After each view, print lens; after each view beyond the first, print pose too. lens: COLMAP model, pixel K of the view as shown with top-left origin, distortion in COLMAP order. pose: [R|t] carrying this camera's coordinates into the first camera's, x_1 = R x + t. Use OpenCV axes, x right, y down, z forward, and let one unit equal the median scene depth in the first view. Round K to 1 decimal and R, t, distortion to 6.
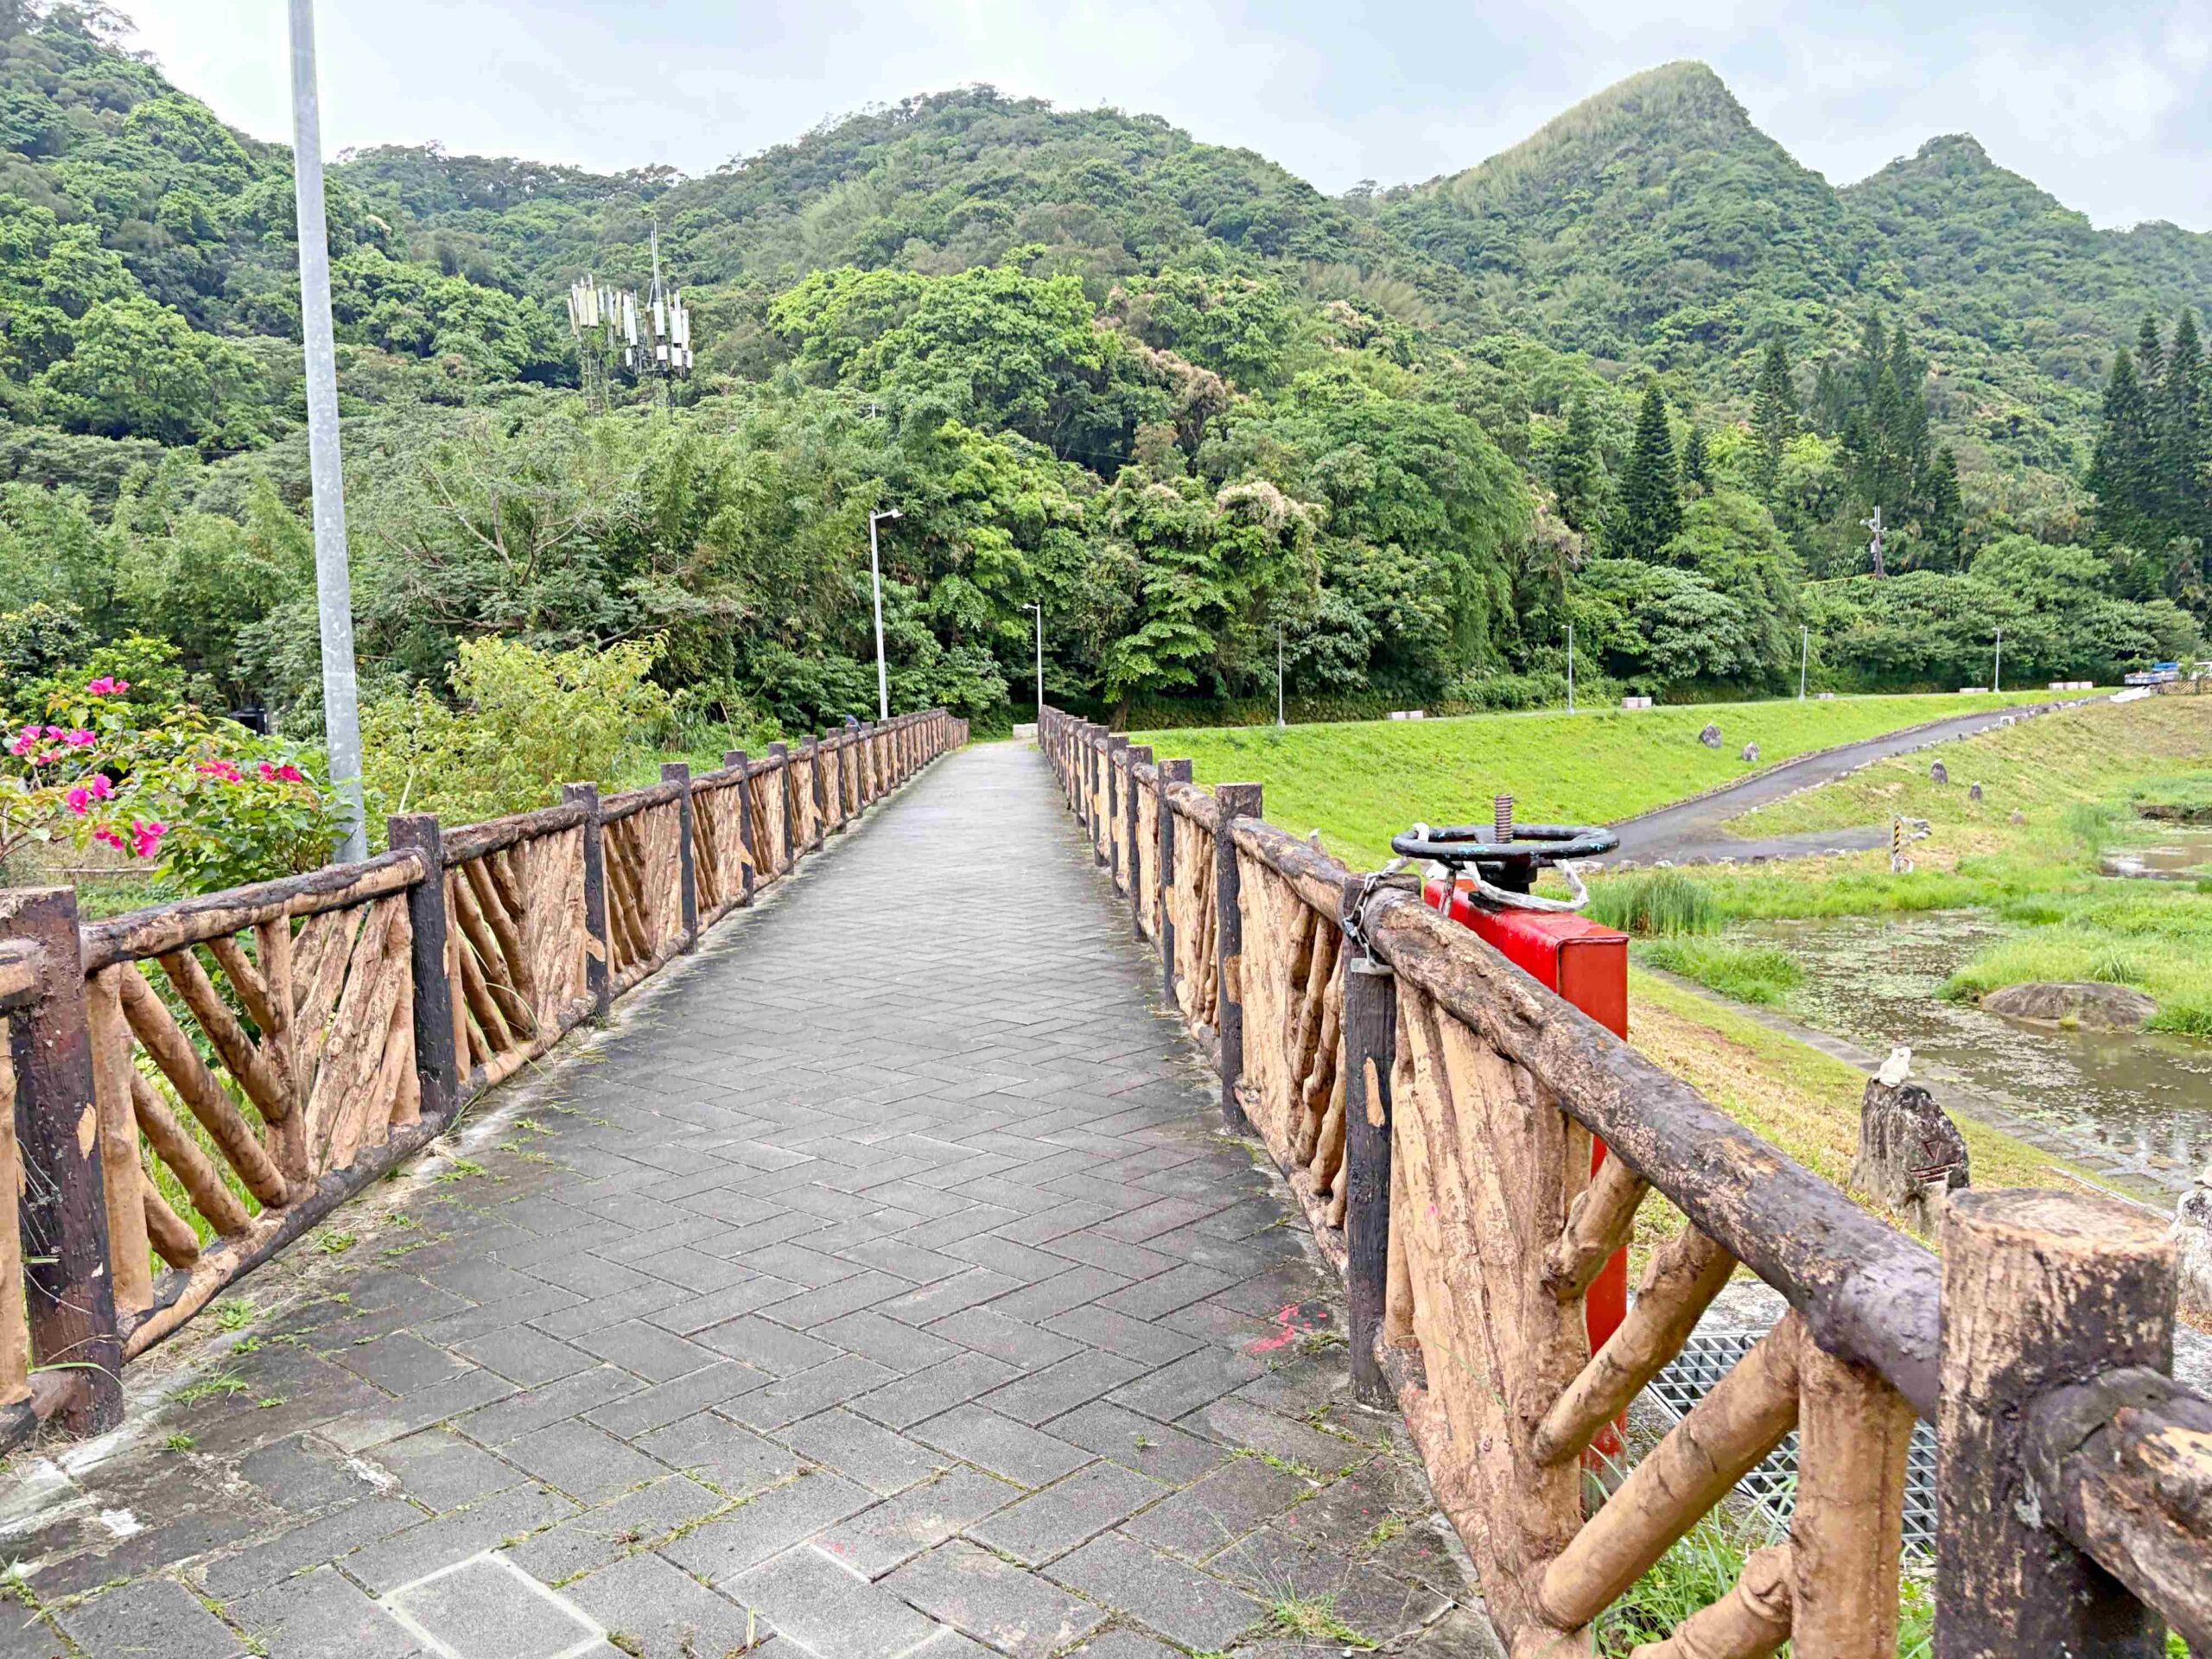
lens RADIAL K [[1675.1, 0, 1089.4], [0, 1675.1, 833.5], [0, 0, 1]] dist [0.057315, -0.064783]
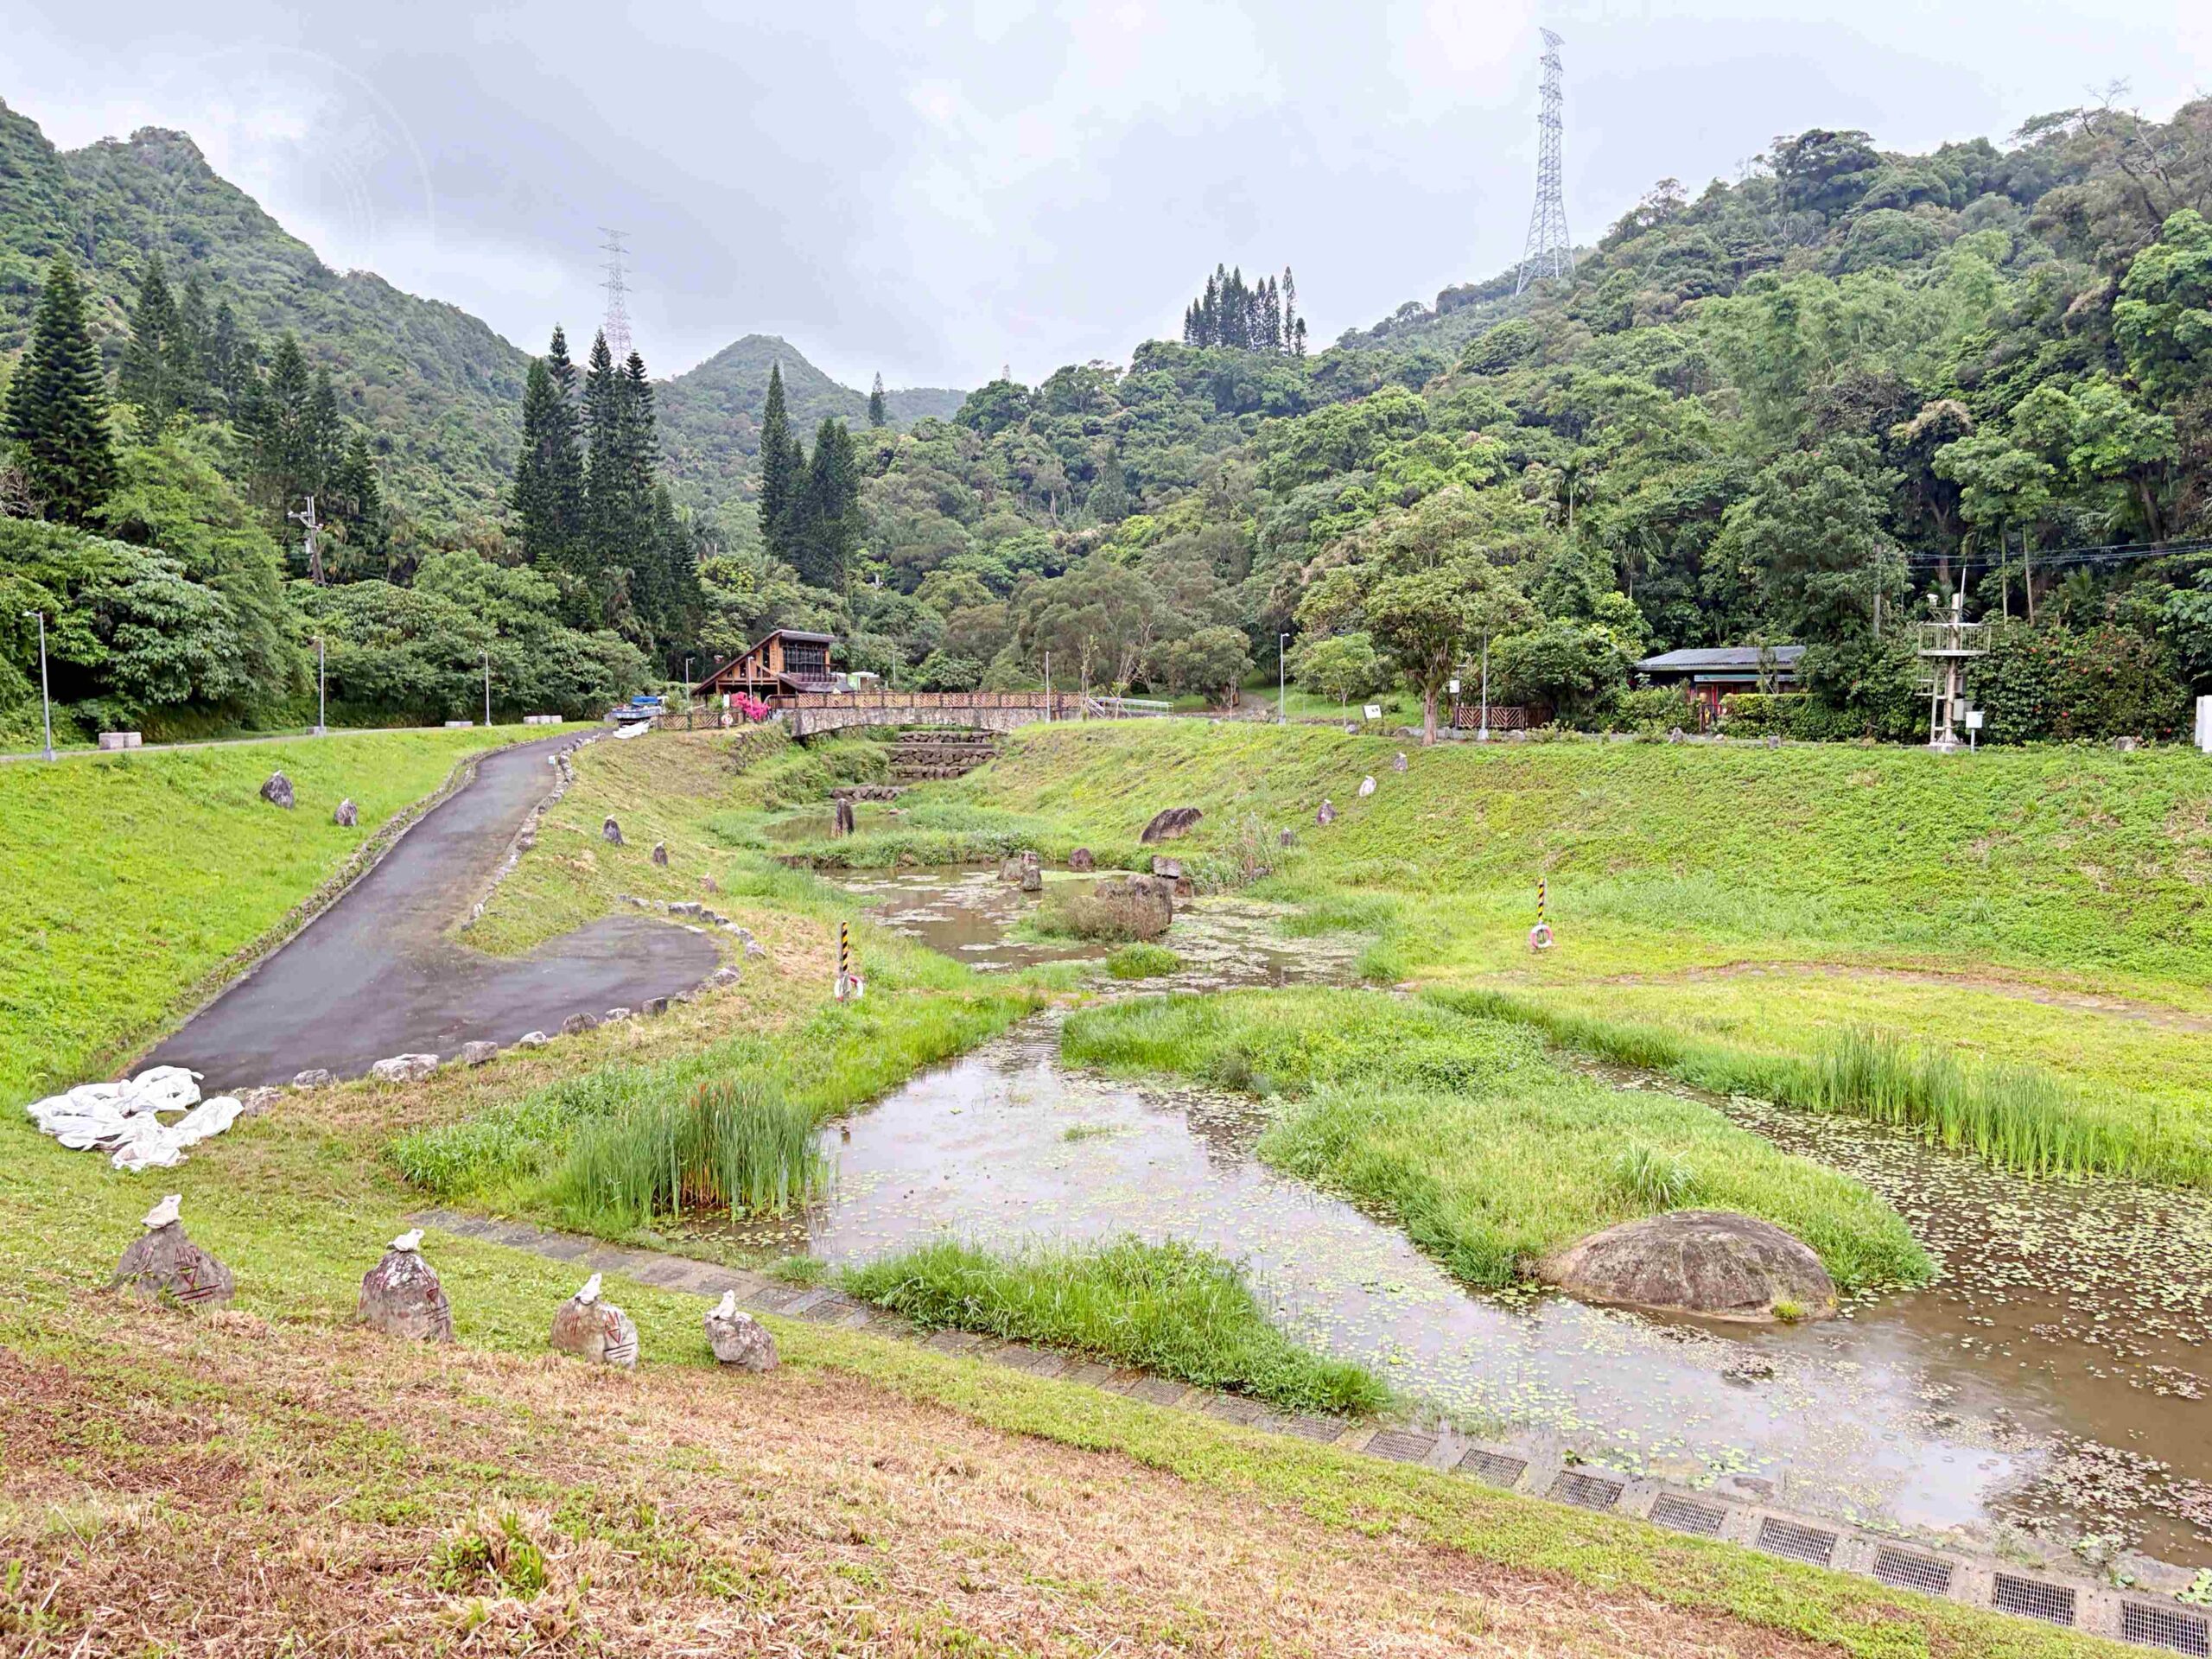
lens RADIAL K [[1675.1, 0, 1102.2], [0, 1675.1, 851.8], [0, 0, 1]] dist [0.057315, -0.064783]
pose [[0.561111, -0.056335, 0.825821, -0.002810], [0.060949, 0.997785, 0.026653, -0.026536], [-0.825493, 0.035378, 0.563302, 0.292560]]
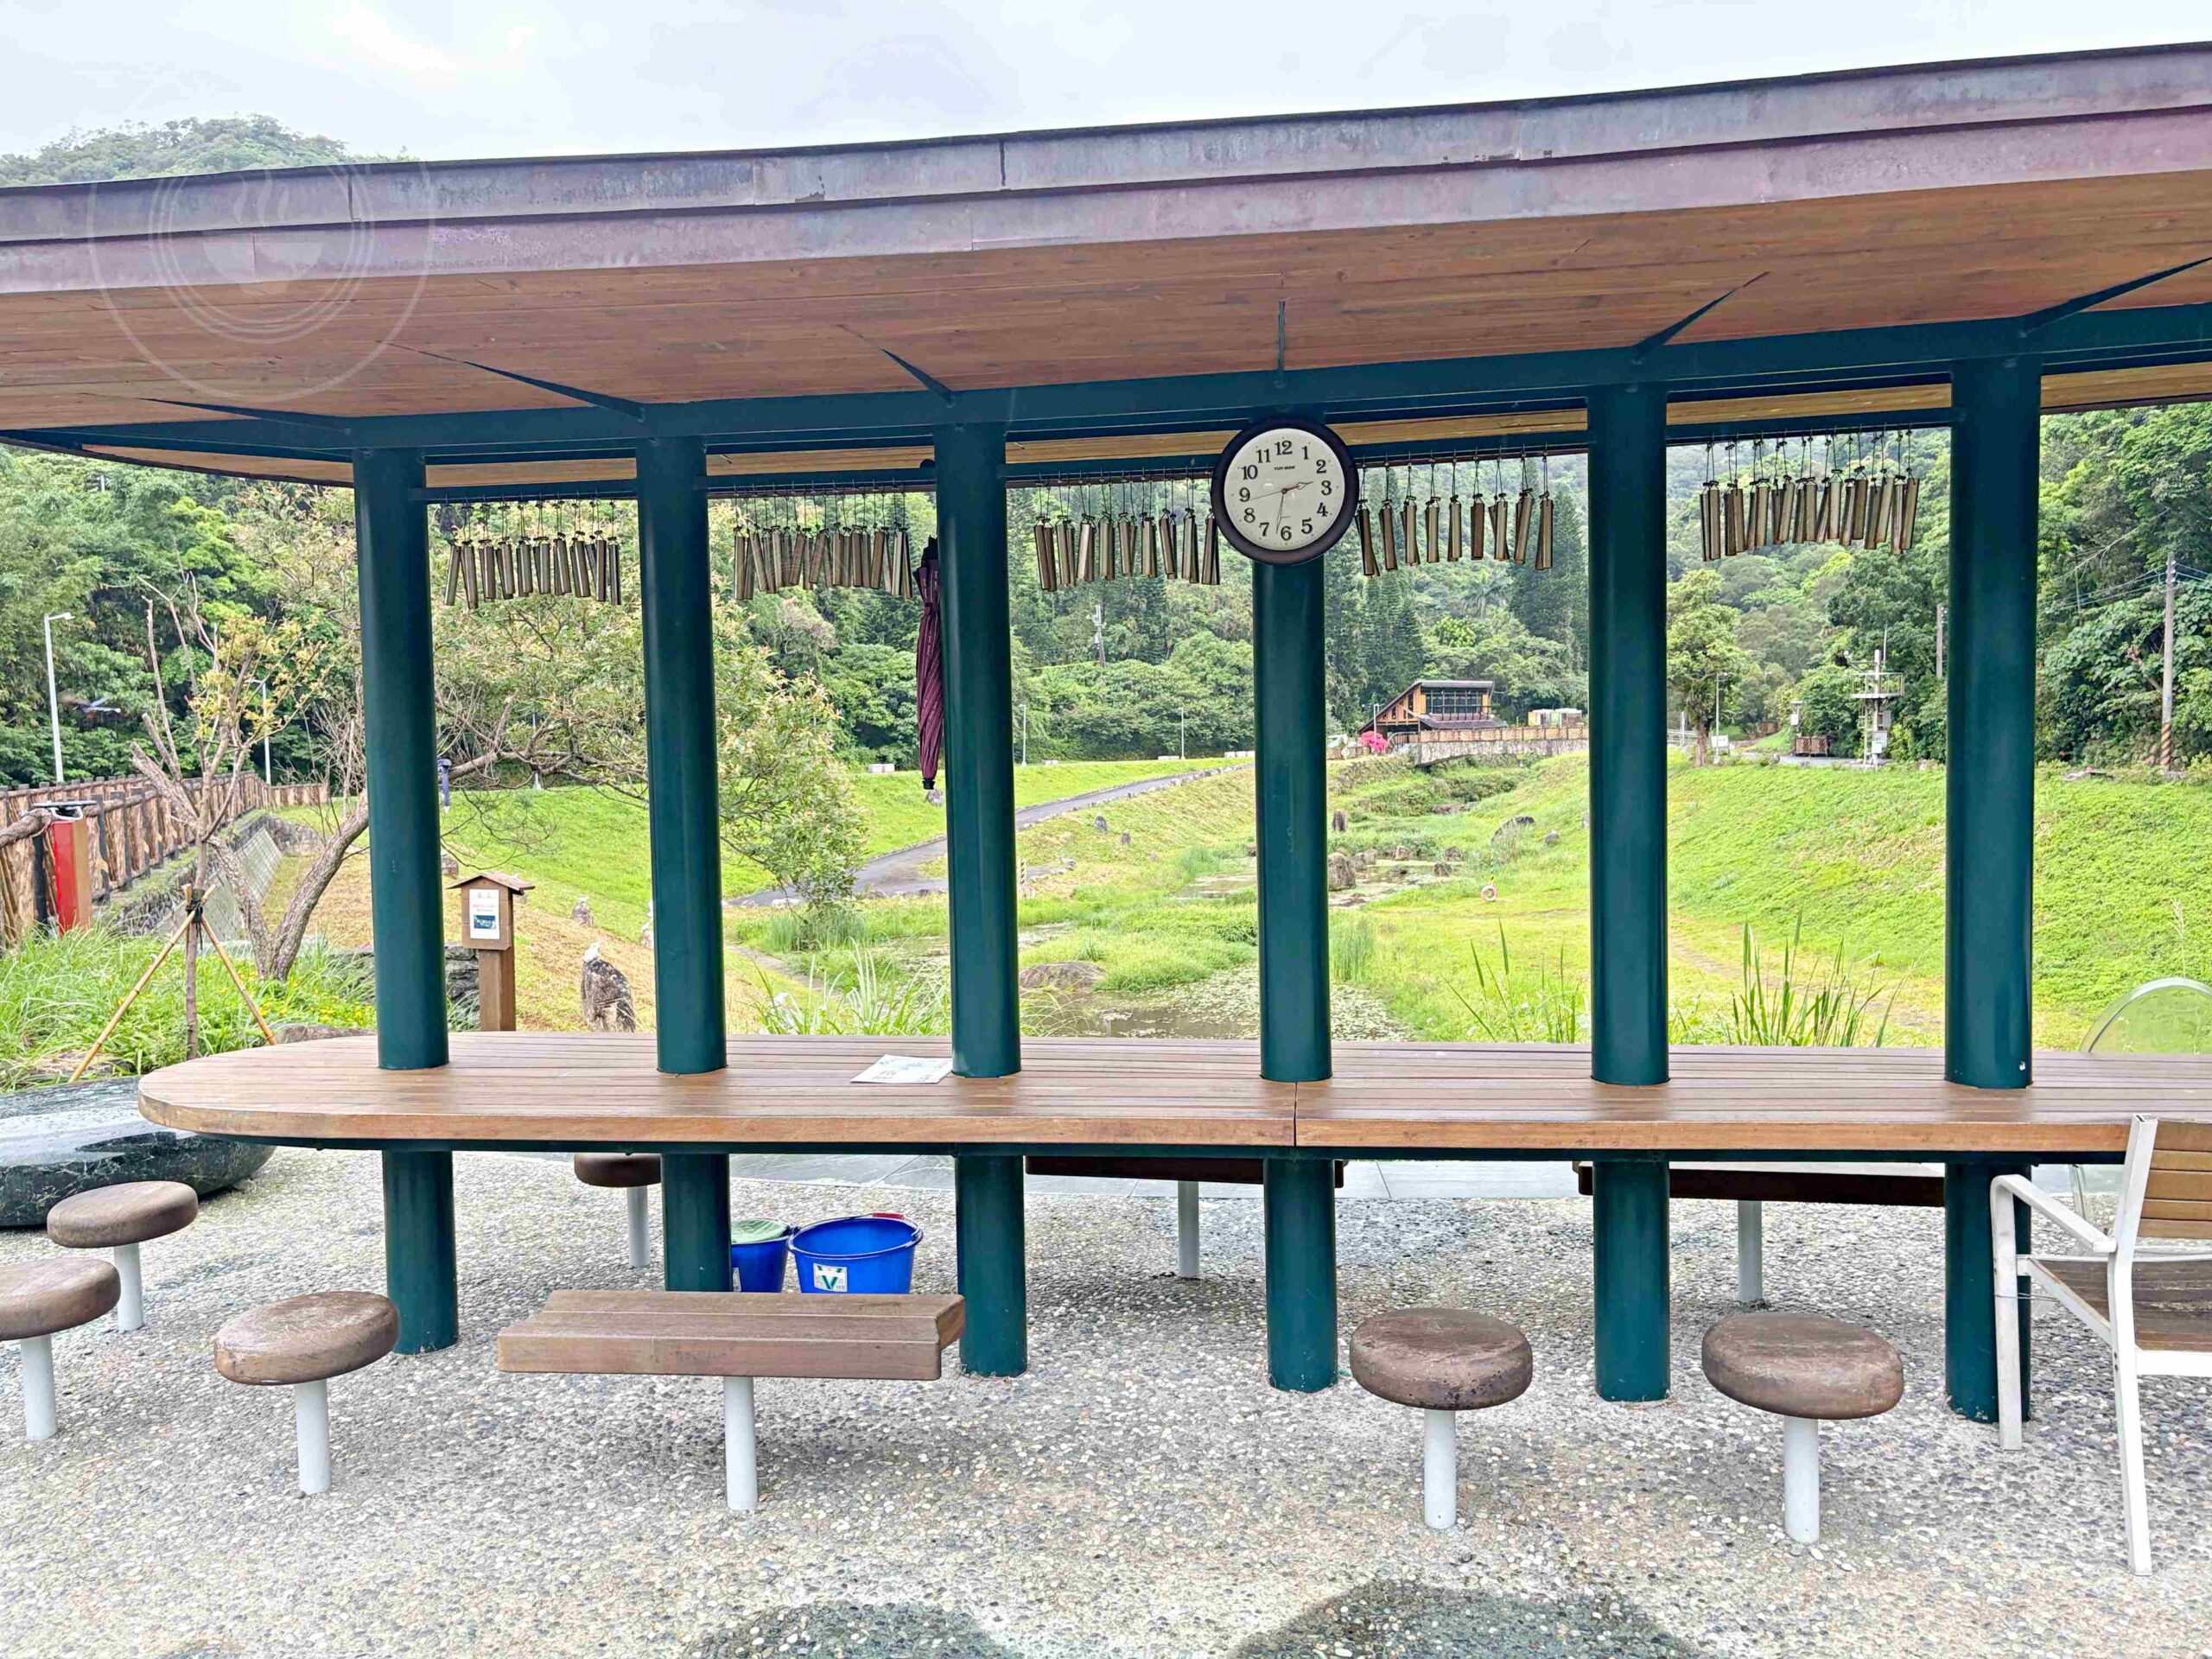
lens RADIAL K [[1675.1, 0, 1110.3], [0, 1675.1, 832.9], [0, 0, 1]] dist [0.057315, -0.064783]
pose [[0.926012, -0.018264, 0.377051, 0.031241], [0.033426, 0.998873, -0.033706, 0.009771], [-0.376011, 0.043816, 0.925579, -0.113583]]
